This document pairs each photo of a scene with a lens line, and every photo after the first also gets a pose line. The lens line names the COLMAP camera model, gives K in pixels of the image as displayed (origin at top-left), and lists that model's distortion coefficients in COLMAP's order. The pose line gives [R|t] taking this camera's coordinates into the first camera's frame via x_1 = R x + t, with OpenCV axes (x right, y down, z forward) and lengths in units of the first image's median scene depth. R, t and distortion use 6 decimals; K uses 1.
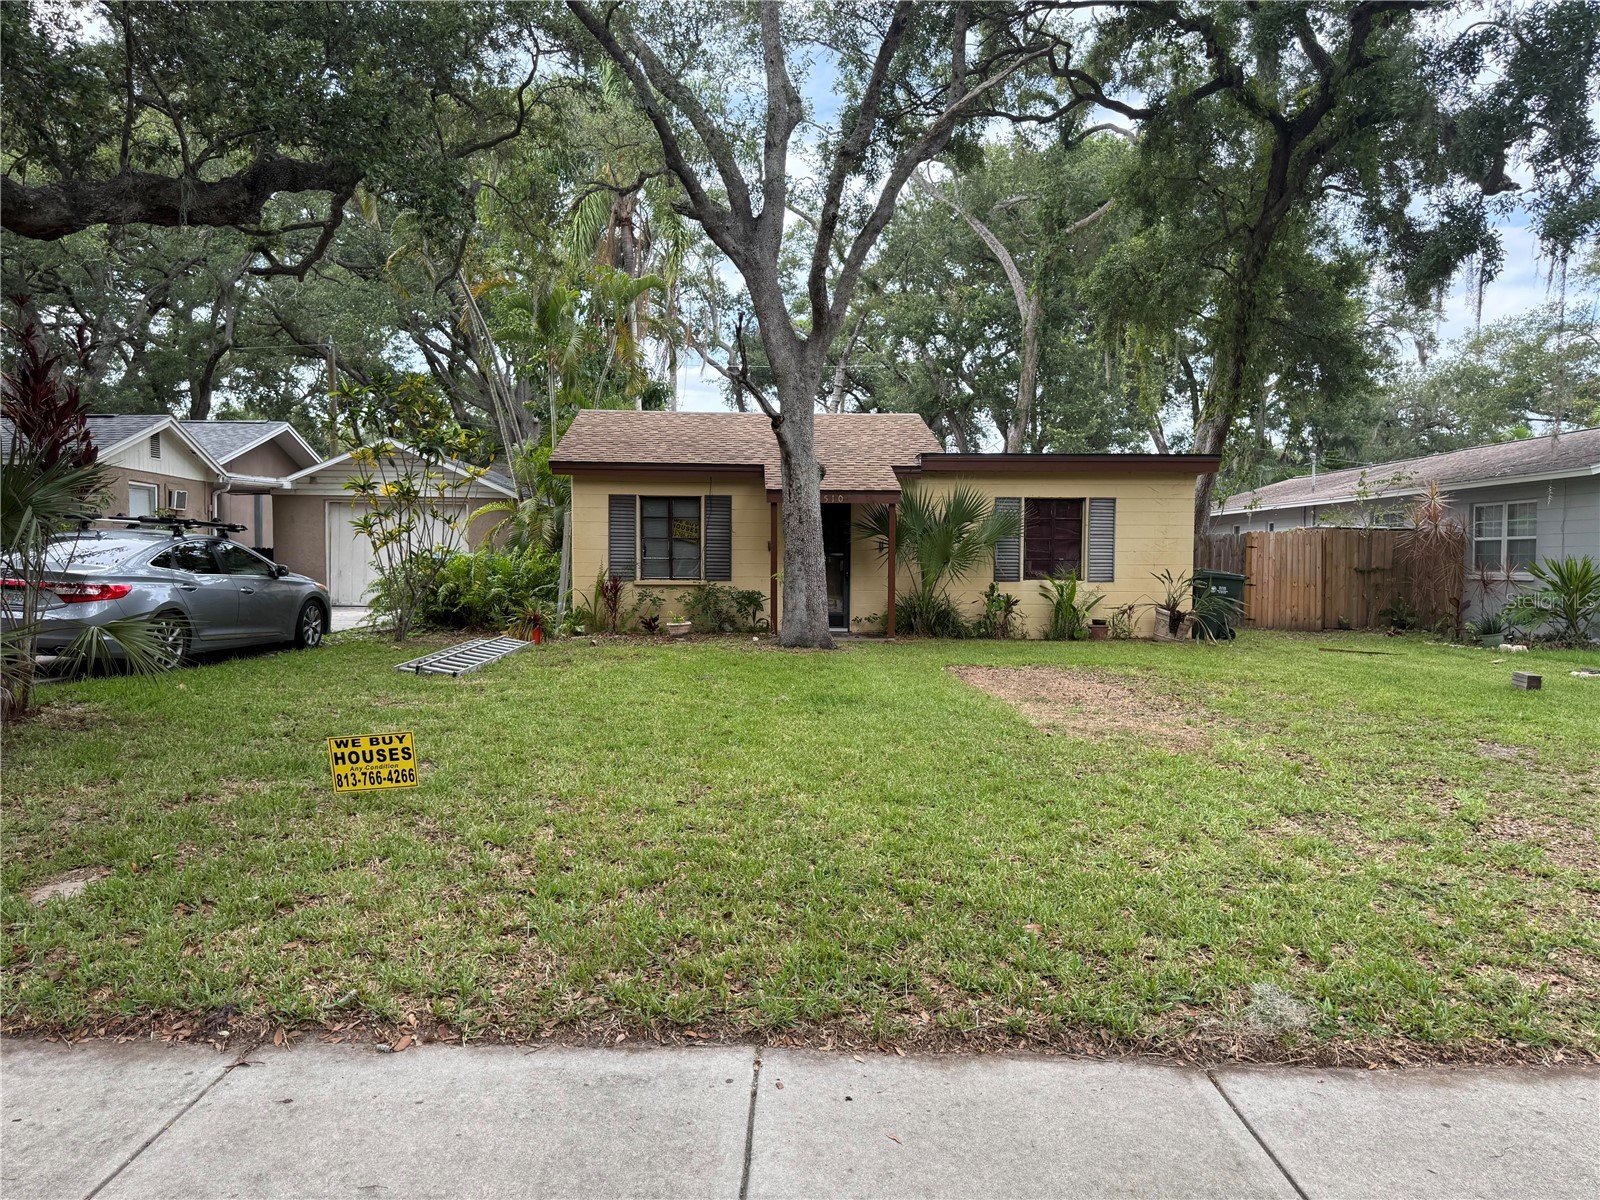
lens RADIAL K [[1133.9, 0, 799.4], [0, 1133.9, 611.7], [0, 0, 1]] dist [0.130629, -0.230091]
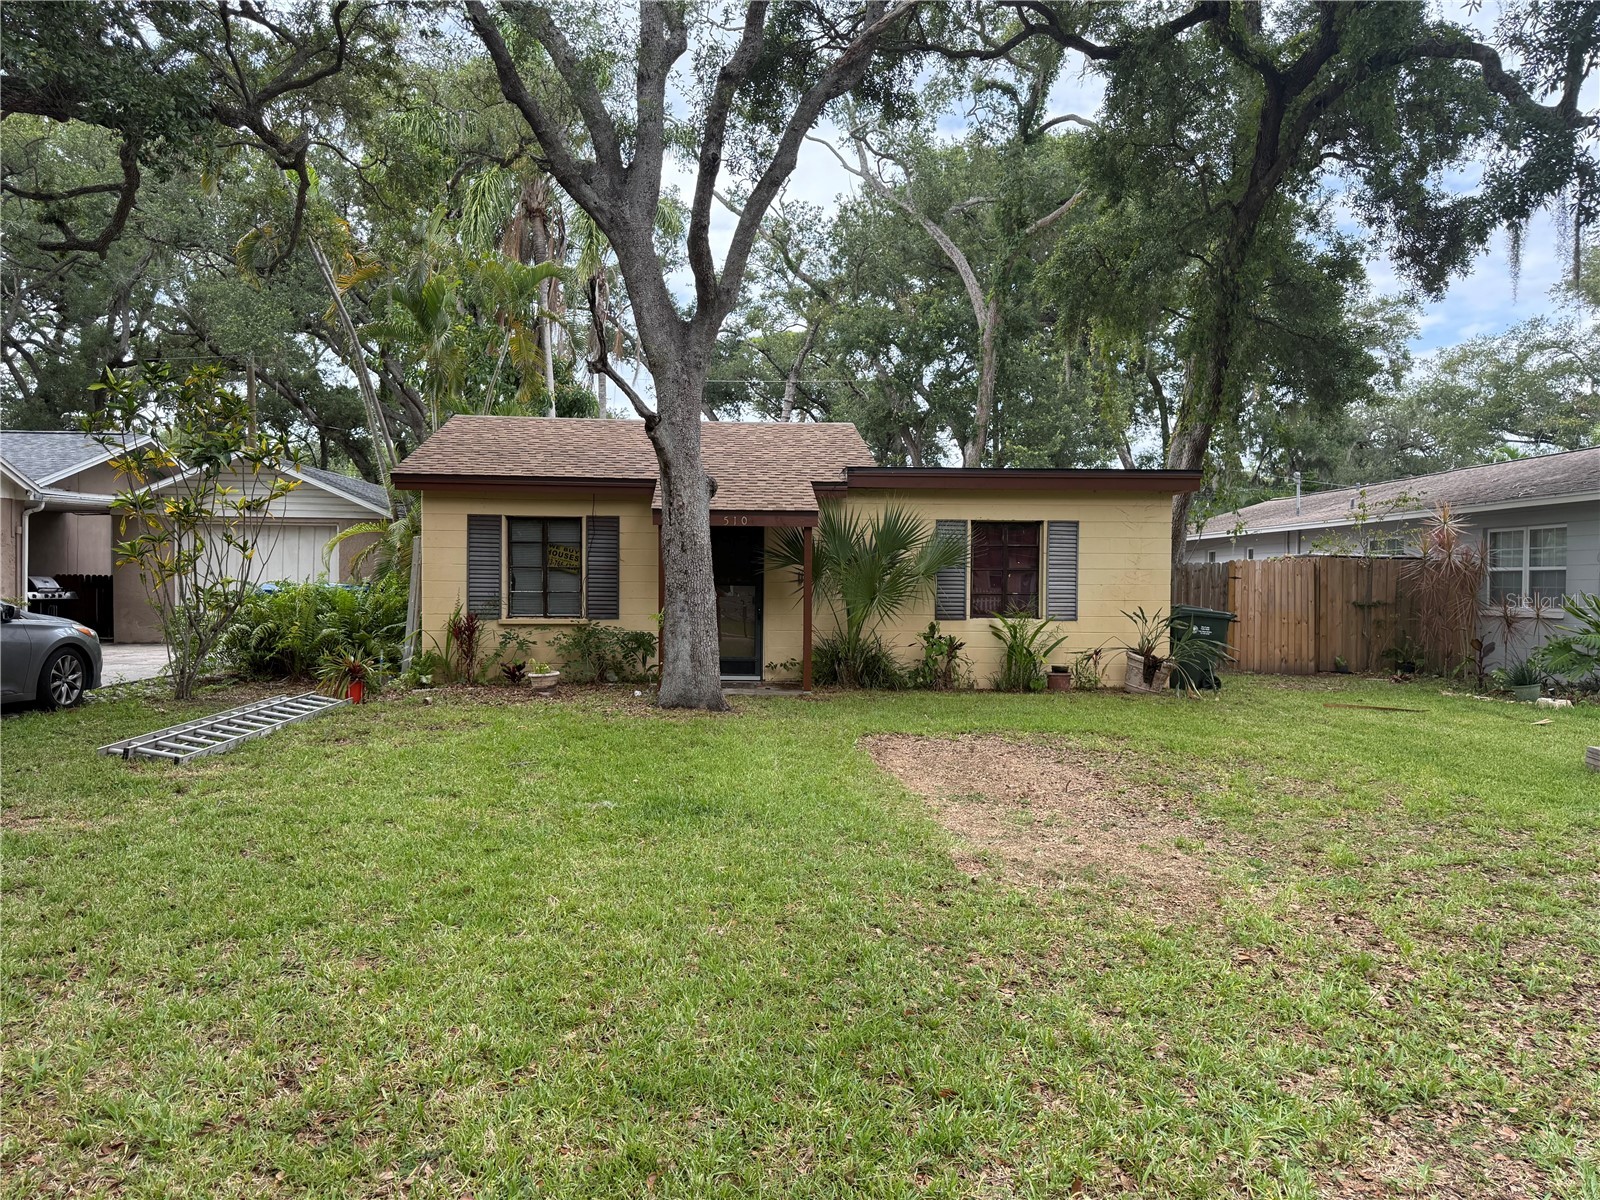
lens RADIAL K [[1128.7, 0, 794.5], [0, 1128.7, 606.7], [0, 0, 1]] dist [0.121408, -0.193469]
pose [[0.999790, 0.001221, 0.020471, 0.051141], [-0.000757, 0.999742, -0.022681, -0.017649], [-0.020494, 0.022661, 0.999533, 0.172920]]
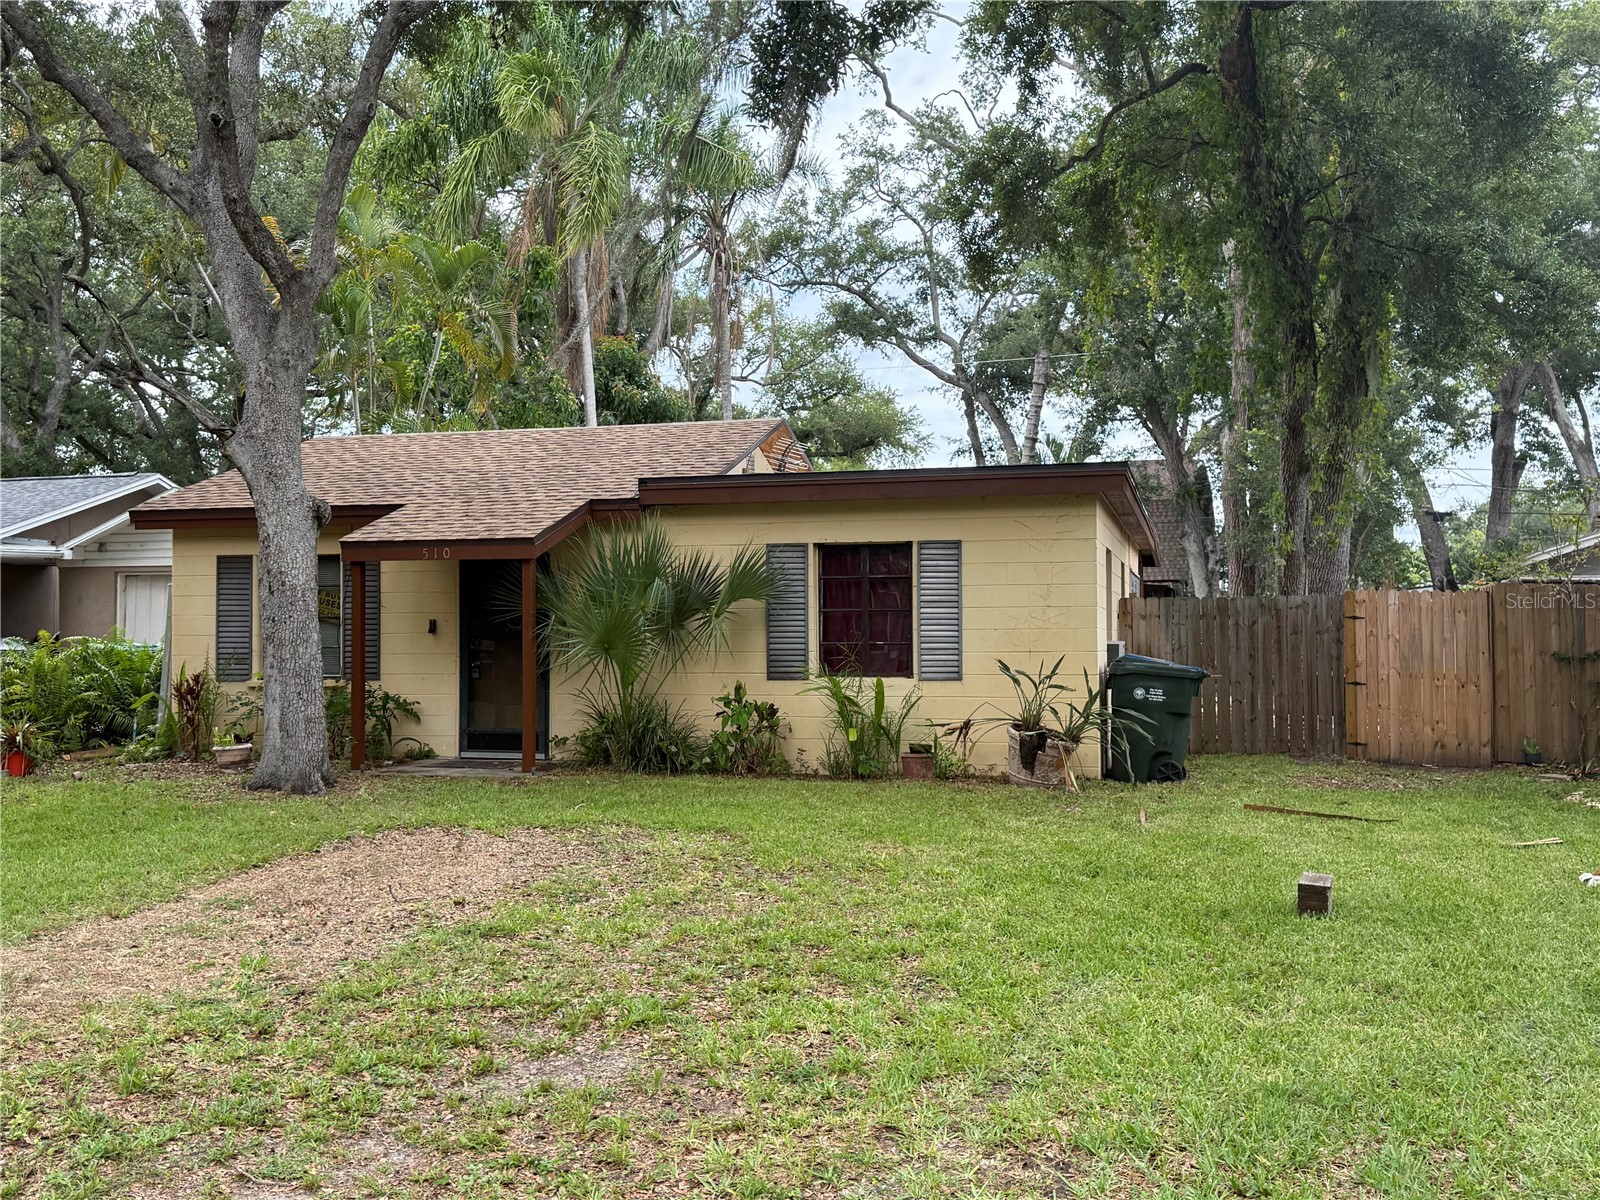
lens RADIAL K [[1544.2, 0, 800.0], [0, 1544.2, 600.0], [0, 0, 1]] dist [0.143513, -0.283218]
pose [[0.951935, -0.017610, -0.305795, 0.450969], [-0.003782, 0.997594, -0.069222, -0.012074], [0.306278, 0.067051, 0.949578, 0.211265]]
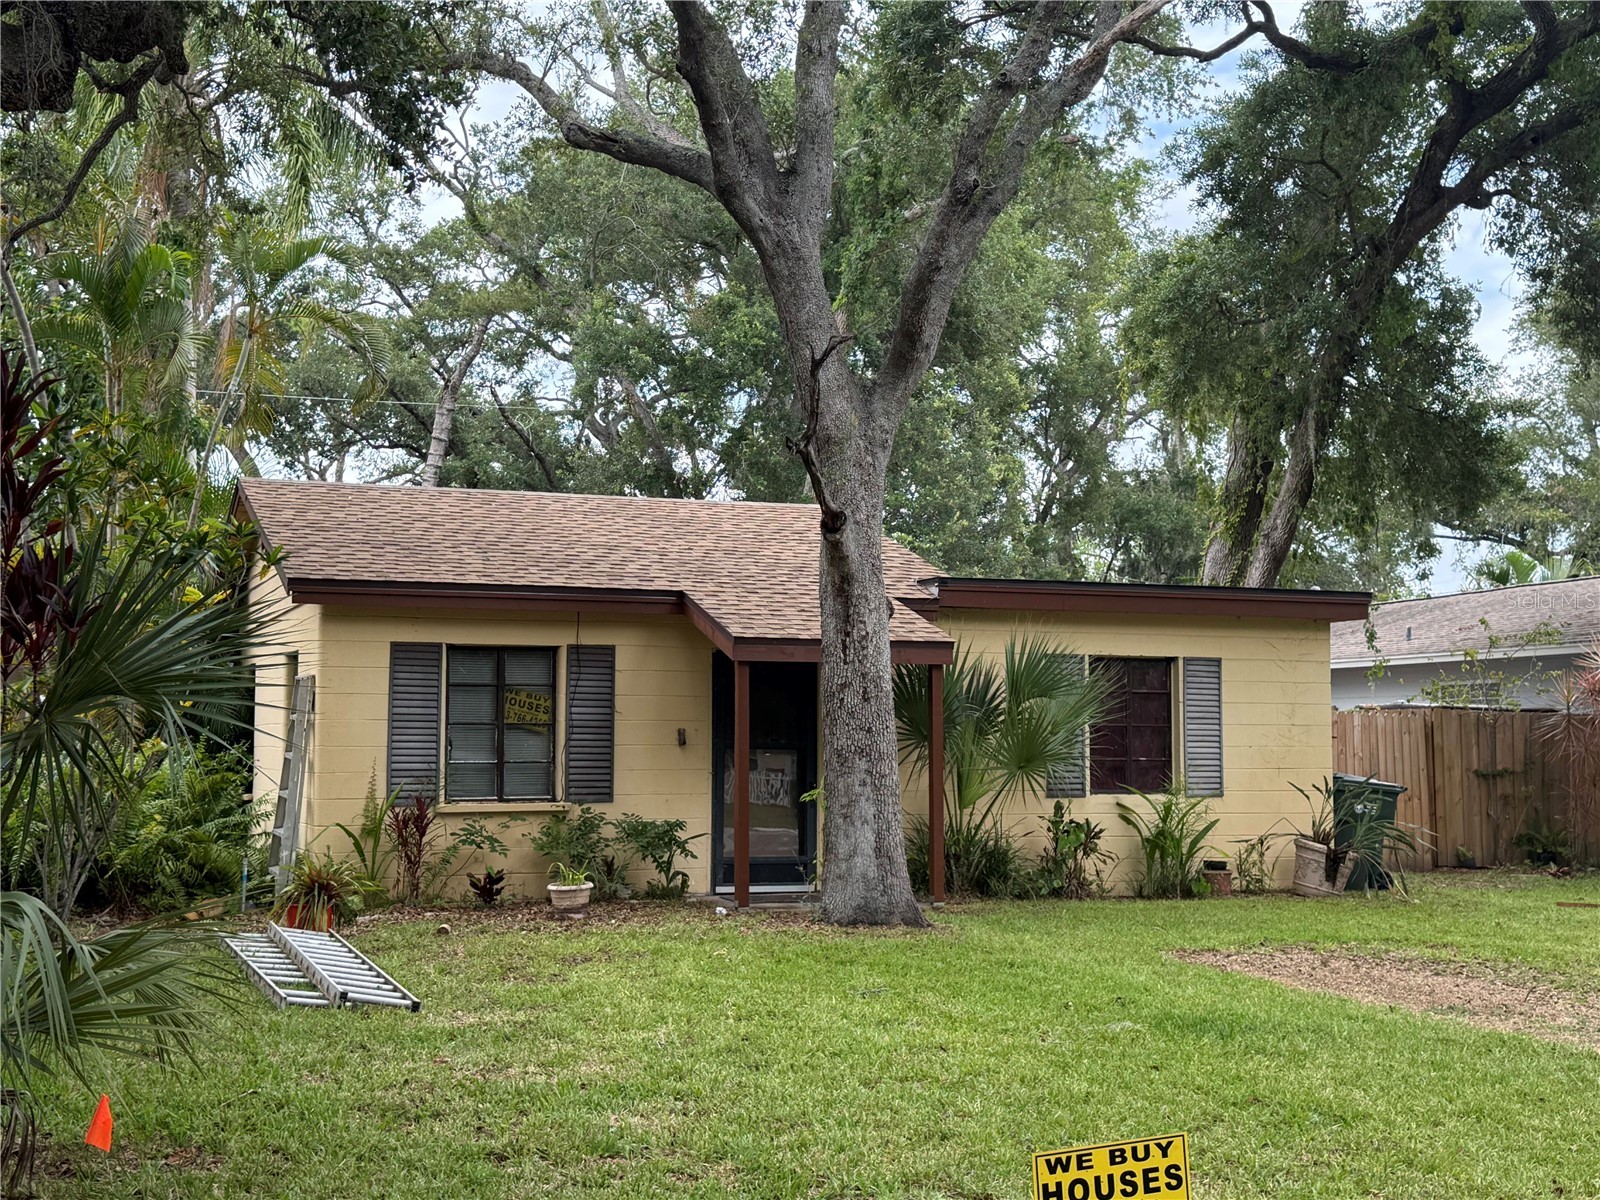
lens RADIAL K [[2014.3, 0, 800.0], [0, 2014.3, 600.0], [0, 0, 1]] dist [0.121683, -0.003790]
pose [[0.947780, 0.019082, 0.318352, -0.284164], [0.018146, 0.993365, -0.113566, -0.012124], [-0.318407, 0.113413, 0.941145, 0.054977]]
